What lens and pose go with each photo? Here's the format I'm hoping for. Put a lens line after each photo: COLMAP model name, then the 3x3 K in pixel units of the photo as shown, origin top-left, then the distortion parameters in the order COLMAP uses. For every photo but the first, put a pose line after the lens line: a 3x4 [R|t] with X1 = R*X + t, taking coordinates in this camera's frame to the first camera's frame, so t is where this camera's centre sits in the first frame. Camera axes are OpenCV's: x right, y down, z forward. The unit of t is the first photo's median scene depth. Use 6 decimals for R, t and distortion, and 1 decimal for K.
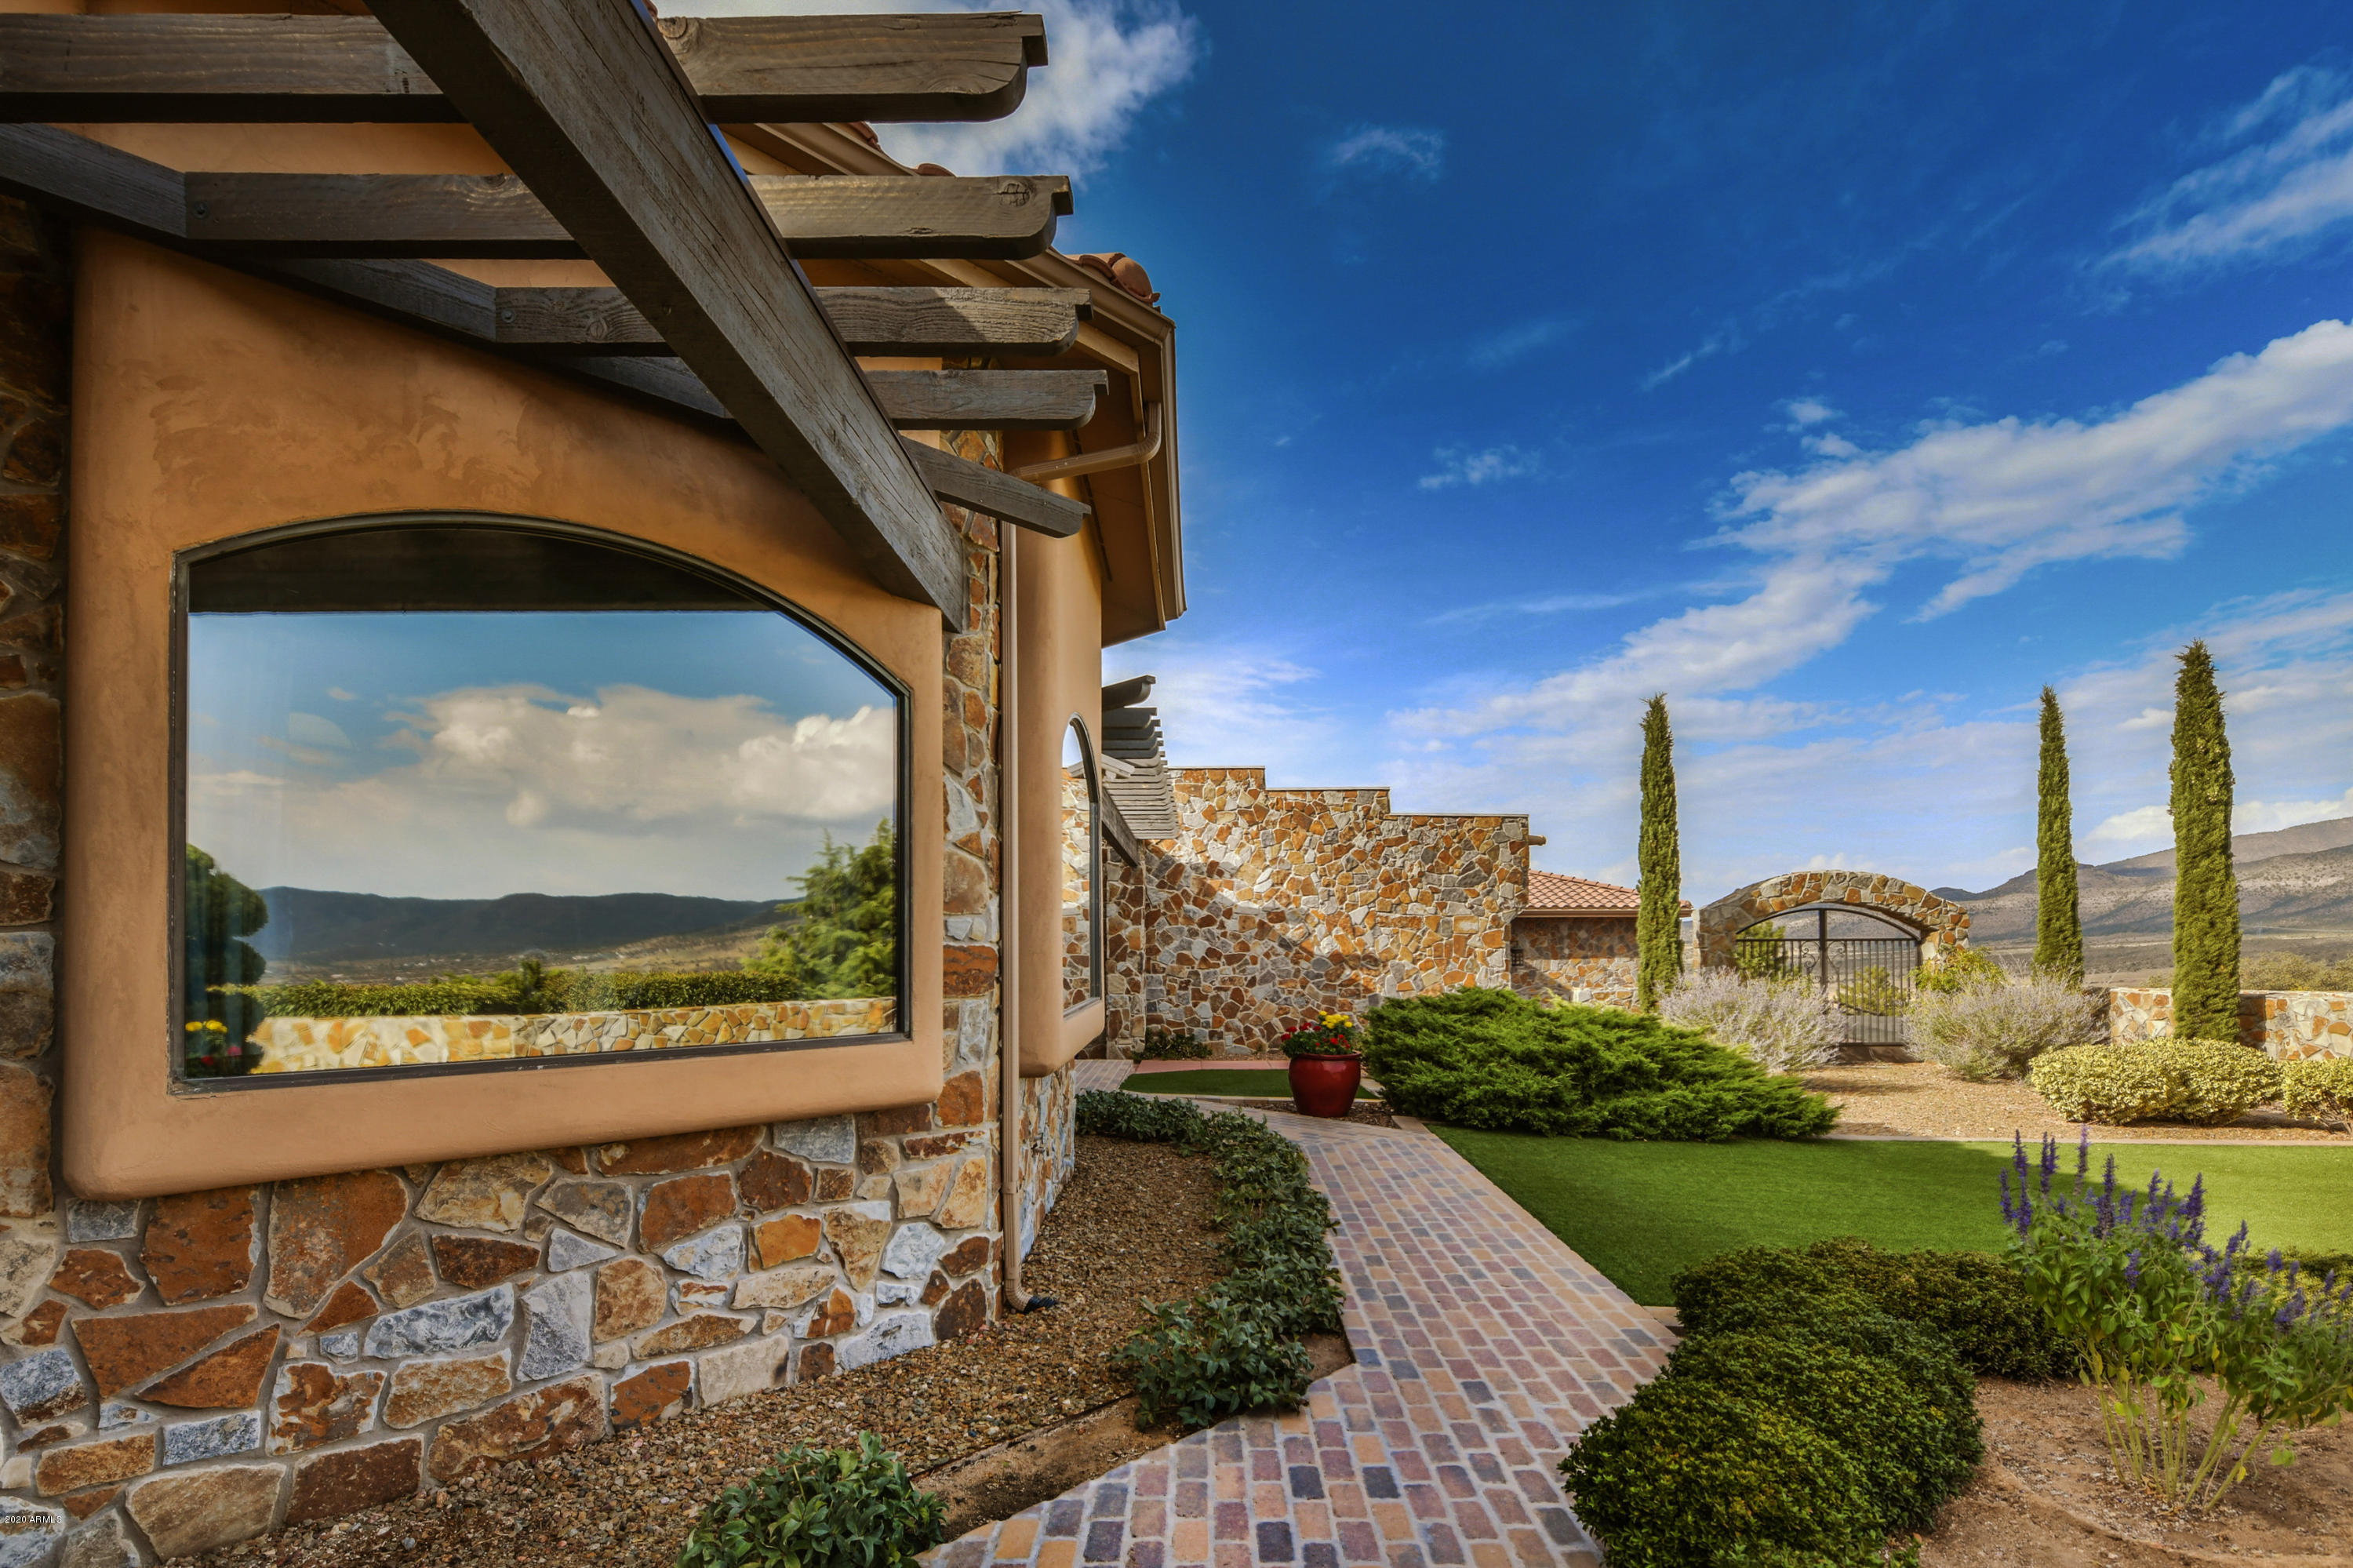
lens RADIAL K [[1082.3, 0, 1210.2], [0, 1082.3, 948.7], [0, 0, 1]] dist [-0.010349, 0.000008]
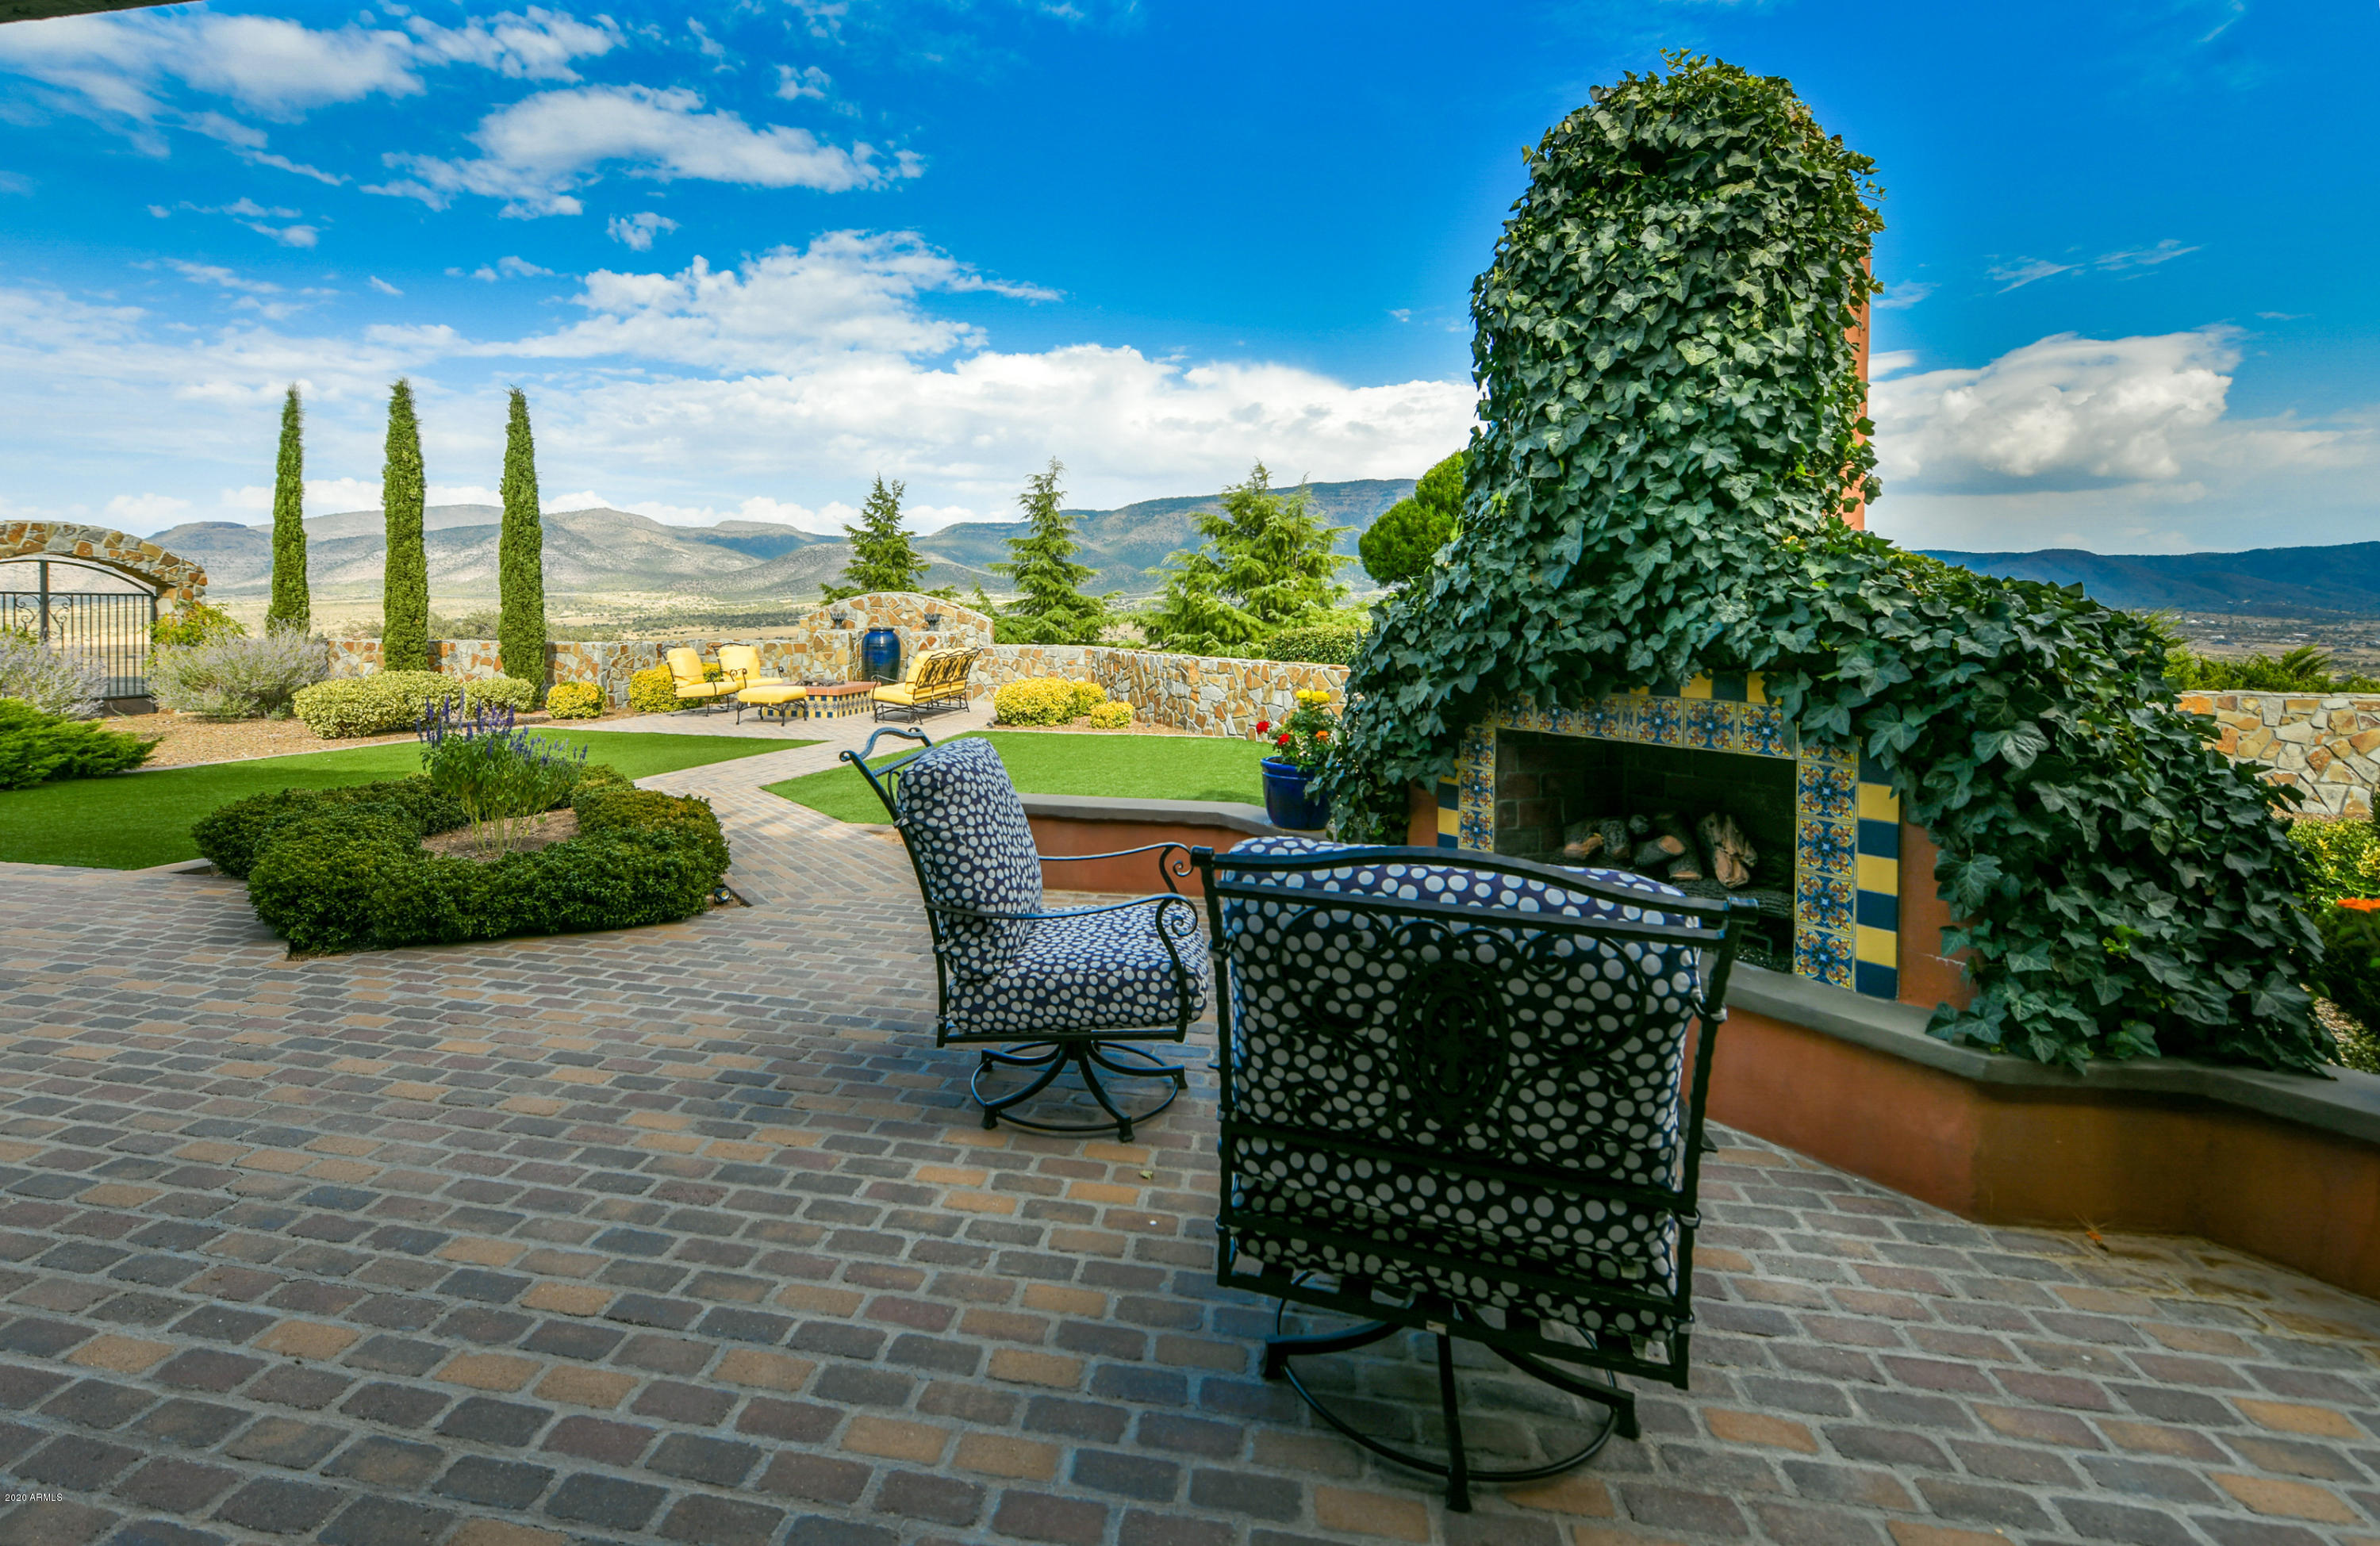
lens RADIAL K [[1071.1, 0, 1153.0], [0, 1071.1, 605.8], [0, 0, 1]] dist [-0.009669, -0.000136]
pose [[0.169073, 0.012951, 0.985518, -0.193227], [-0.011407, 0.999872, -0.011183, 0.002361], [-0.985537, -0.009351, 0.169200, -0.126556]]
